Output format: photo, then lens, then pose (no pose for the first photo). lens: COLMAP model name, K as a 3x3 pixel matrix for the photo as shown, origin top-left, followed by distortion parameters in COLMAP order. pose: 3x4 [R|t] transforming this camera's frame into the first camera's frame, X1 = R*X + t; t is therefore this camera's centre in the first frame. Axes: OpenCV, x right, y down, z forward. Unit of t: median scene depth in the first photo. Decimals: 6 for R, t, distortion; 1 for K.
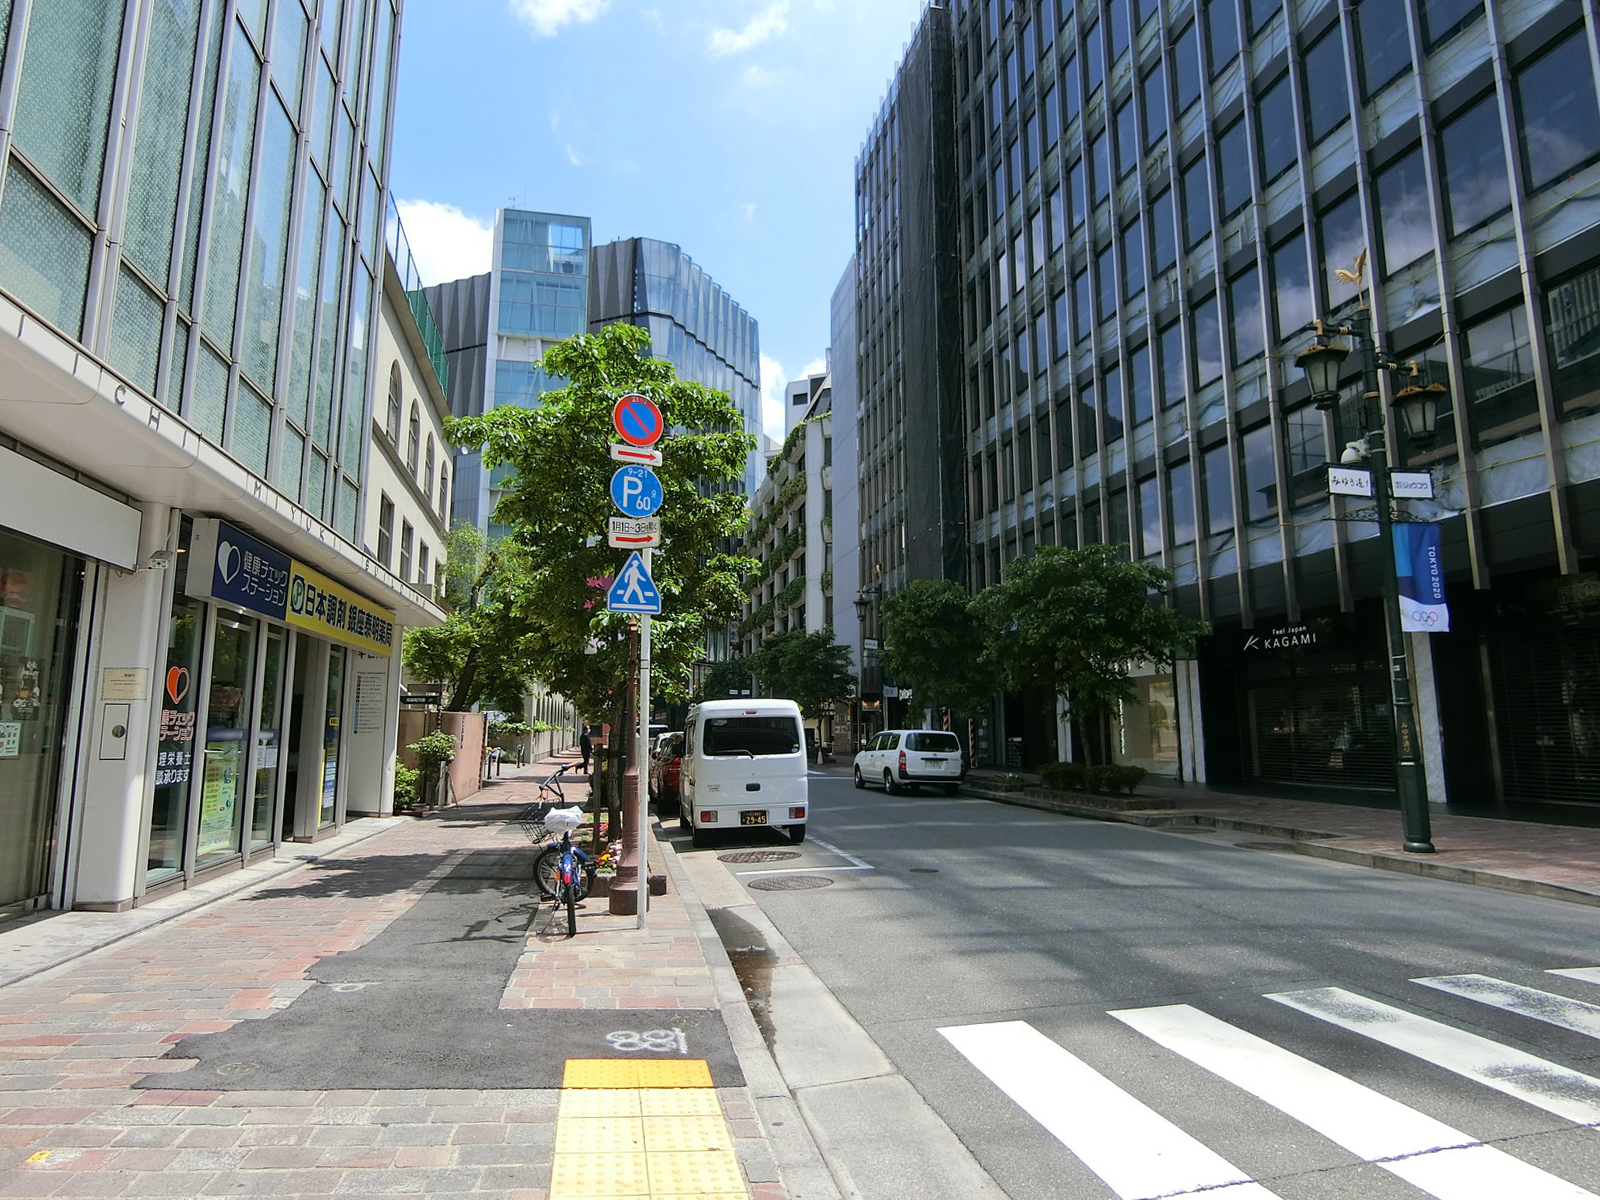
lens RADIAL K [[929.8, 0, 839.4], [0, 929.8, 601.2], [0, 0, 1]] dist [-0.016280, -0.000162]
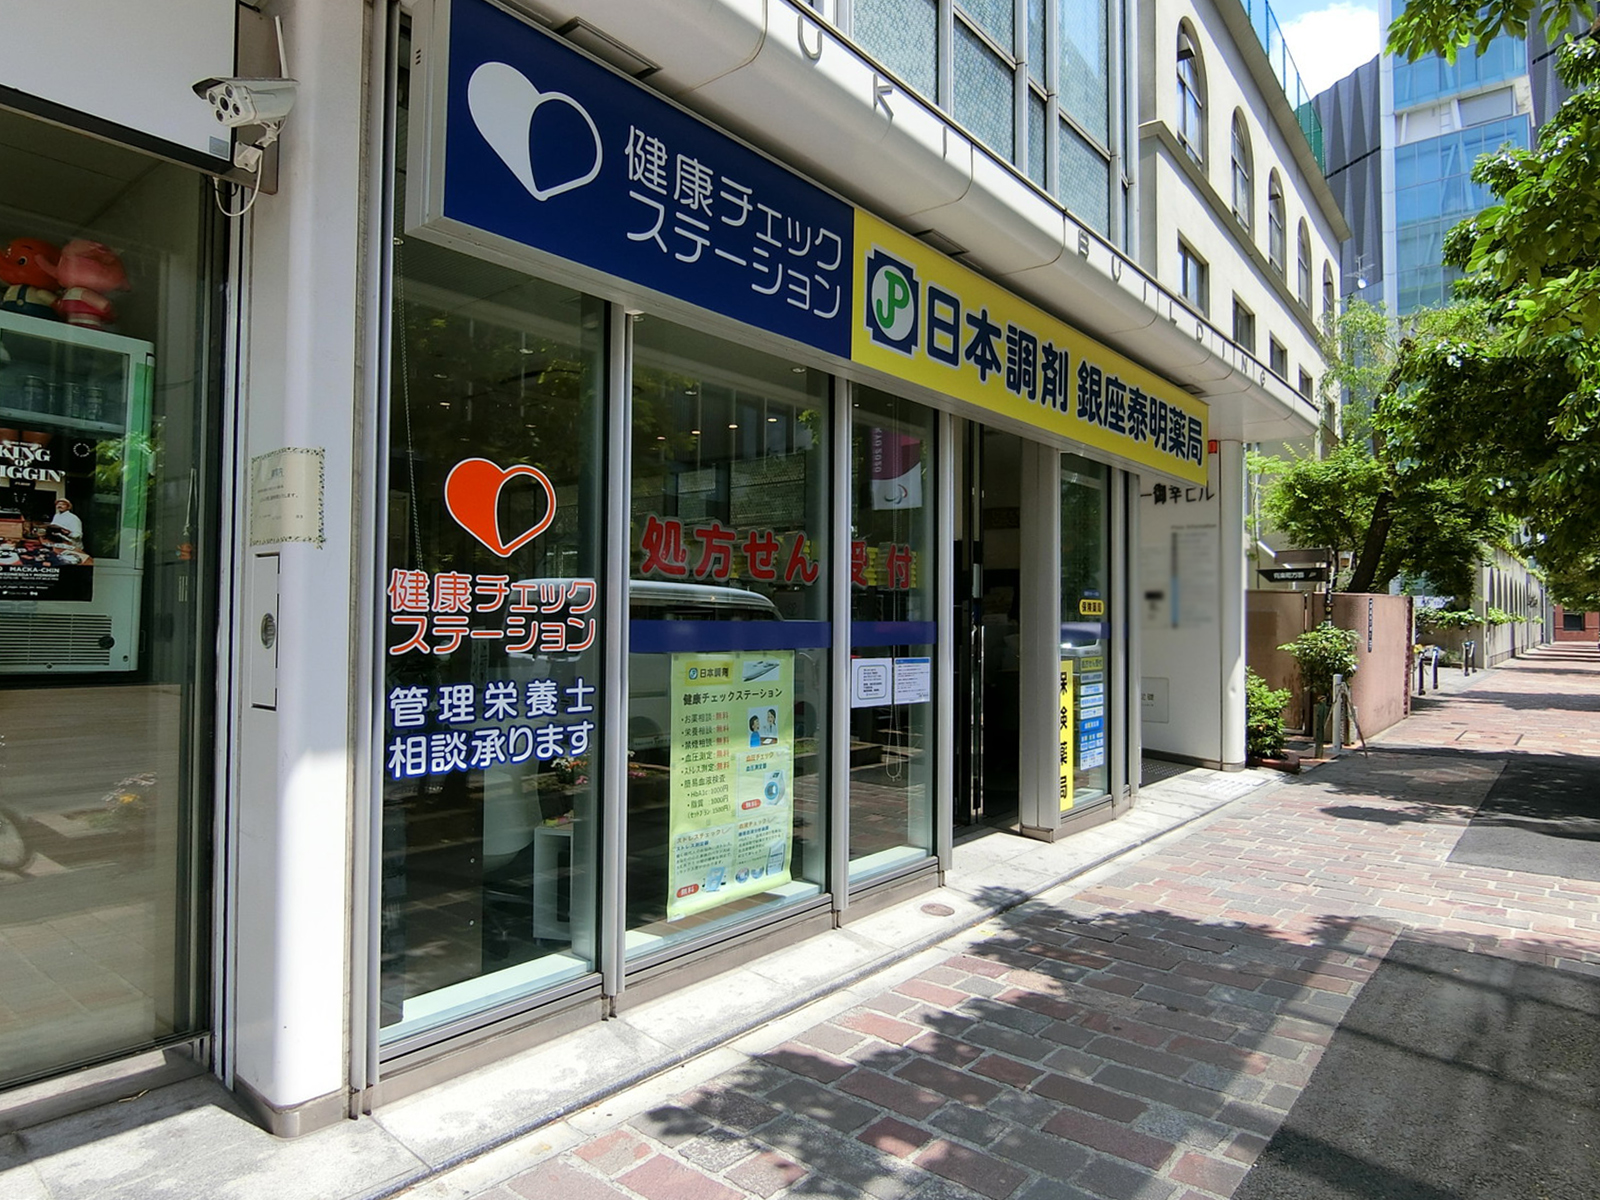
lens RADIAL K [[929.8, 0, 839.4], [0, 929.8, 601.2], [0, 0, 1]] dist [-0.016280, -0.000162]
pose [[0.608544, -0.010996, -0.793444, -0.119646], [0.104512, 0.992304, 0.066406, 0.042545], [0.786607, -0.123335, 0.605010, 0.315475]]
